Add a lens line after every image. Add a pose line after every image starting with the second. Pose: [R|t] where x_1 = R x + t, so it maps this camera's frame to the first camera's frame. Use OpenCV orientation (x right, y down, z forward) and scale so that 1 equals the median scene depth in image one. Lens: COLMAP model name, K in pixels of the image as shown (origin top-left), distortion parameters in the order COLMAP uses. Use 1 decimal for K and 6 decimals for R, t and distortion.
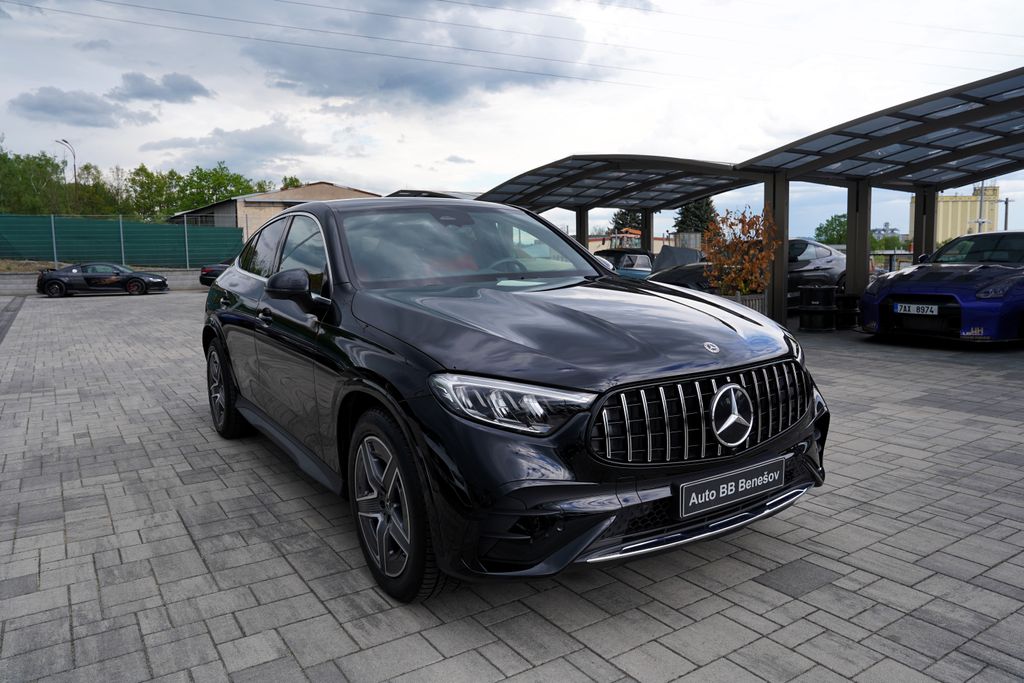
lens RADIAL K [[747.7, 0, 511.0], [0, 747.7, 241.5], [0, 0, 1]] dist [-0.062252, -0.003009]
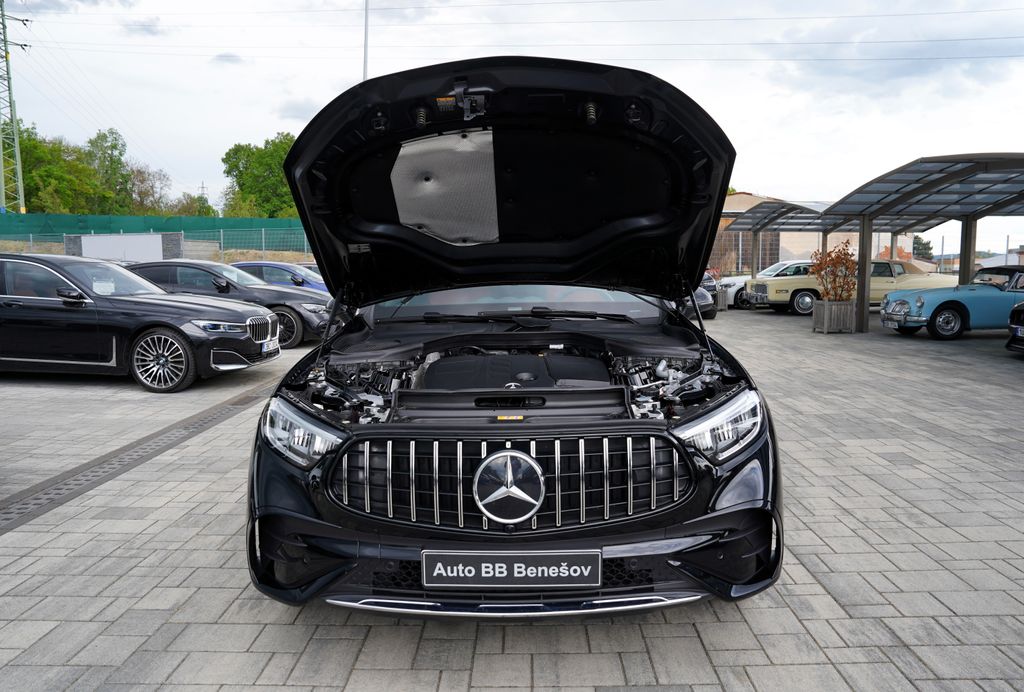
lens RADIAL K [[718.1, 0, 508.3], [0, 718.1, 265.8], [0, 0, 1]] dist [-0.062880, 0.010054]
pose [[0.825063, 0.011742, -0.564918, 0.755589], [-0.000017, 0.999785, 0.020756, -0.039607], [0.565040, -0.017115, 0.824886, 0.316107]]
